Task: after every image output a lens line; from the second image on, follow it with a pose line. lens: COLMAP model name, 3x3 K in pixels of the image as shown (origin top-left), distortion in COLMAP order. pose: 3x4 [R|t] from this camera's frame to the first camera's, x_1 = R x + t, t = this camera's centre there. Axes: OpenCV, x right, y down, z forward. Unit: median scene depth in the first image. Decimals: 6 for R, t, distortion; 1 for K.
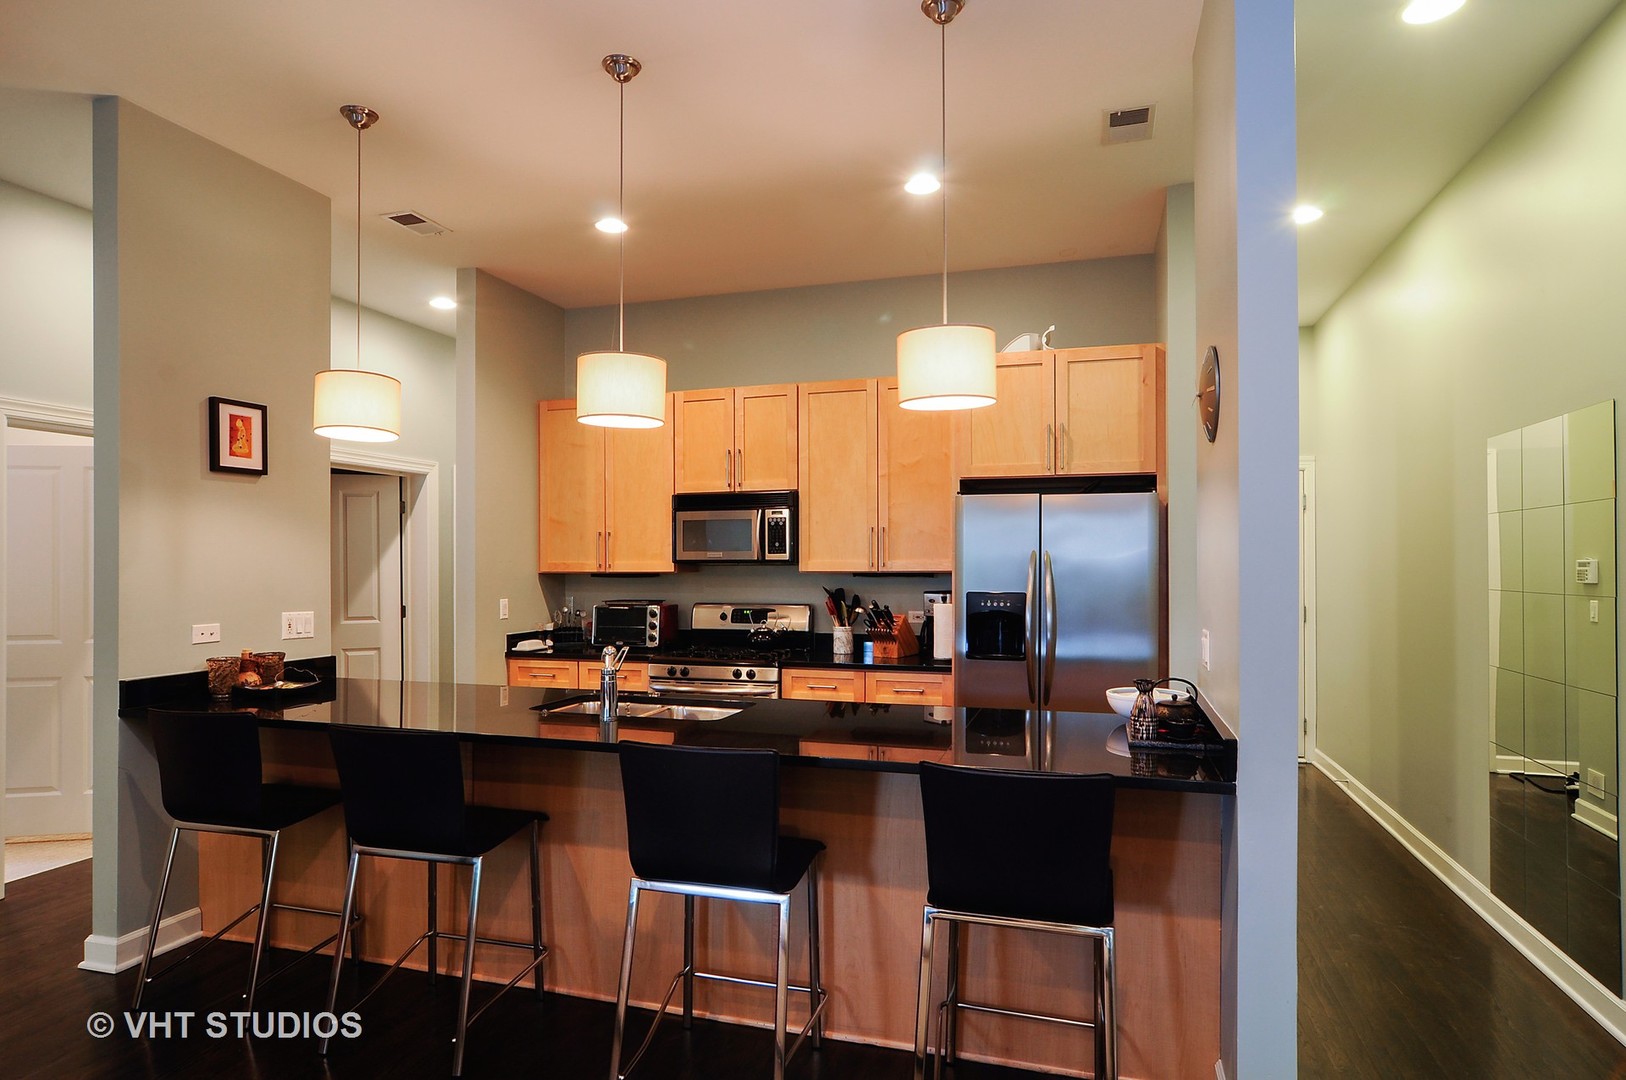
lens RADIAL K [[915.3, 0, 811.4], [0, 915.3, 560.8], [0, 0, 1]] dist [-0.008505, -0.000410]
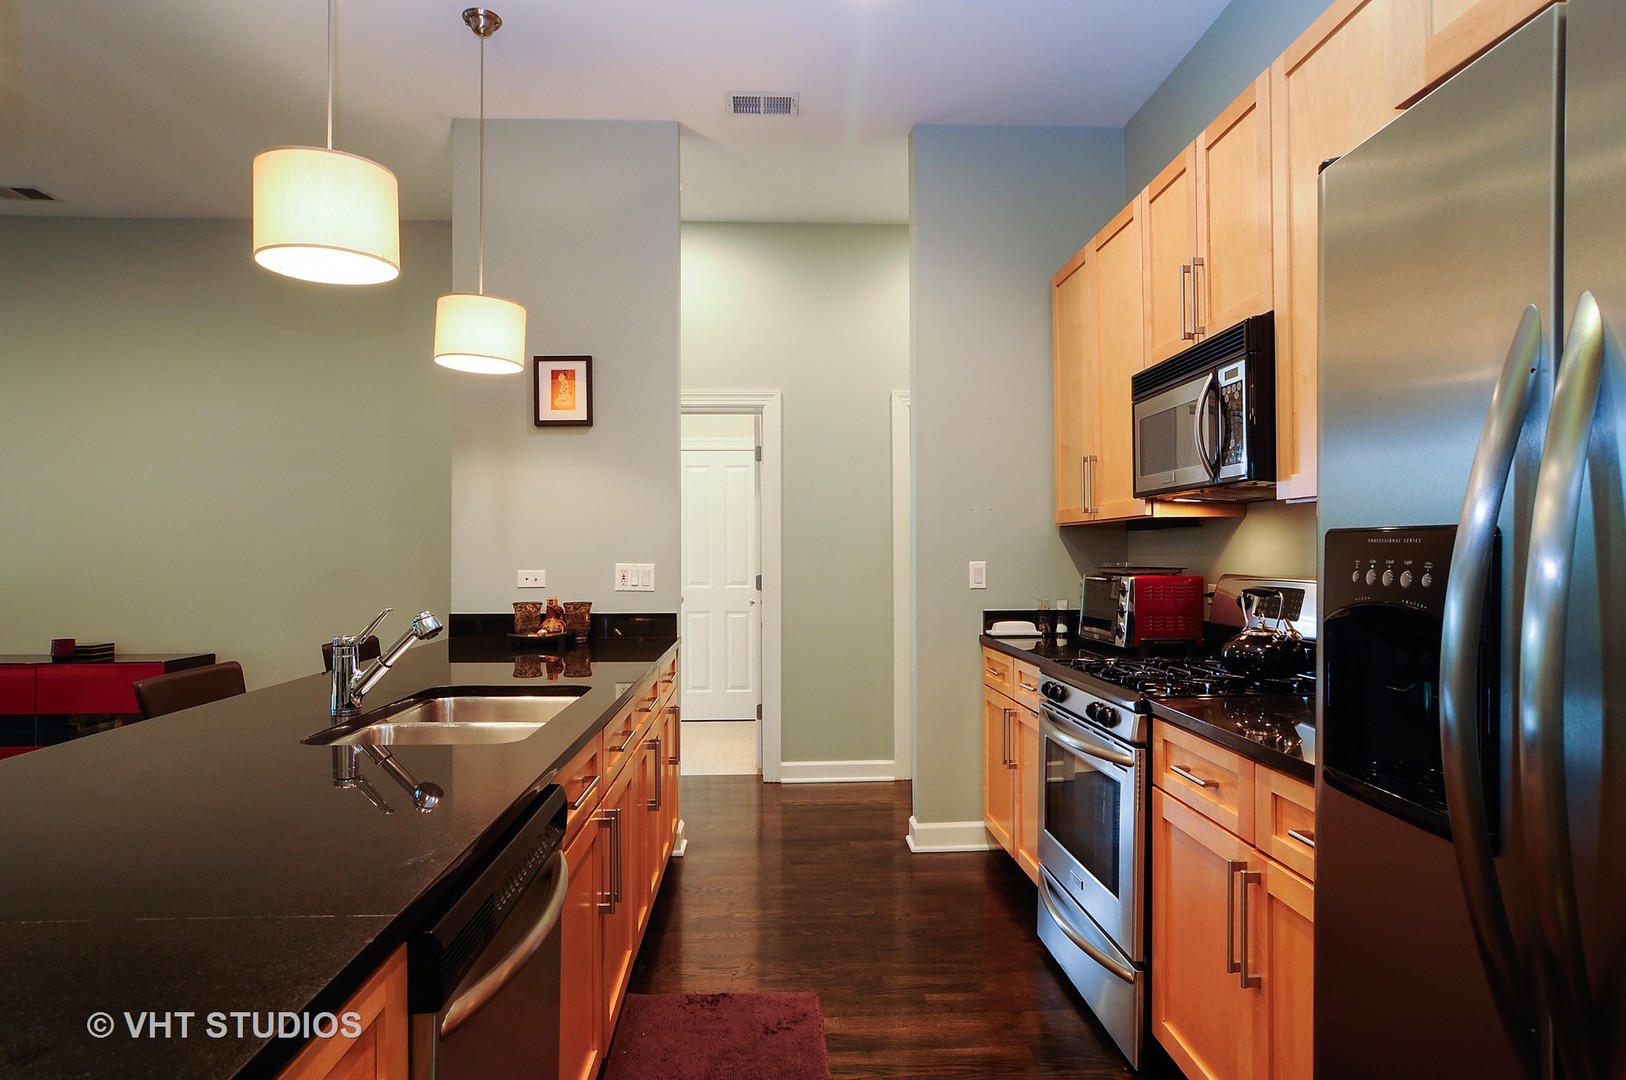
lens RADIAL K [[915.3, 0, 812.1], [0, 915.3, 541.6], [0, 0, 1]] dist [-0.008505, -0.000410]
pose [[0.338671, -0.010533, -0.940846, 0.414043], [0.006467, 0.999940, -0.008867, 0.043225], [0.940882, -0.003082, 0.338719, 0.862876]]
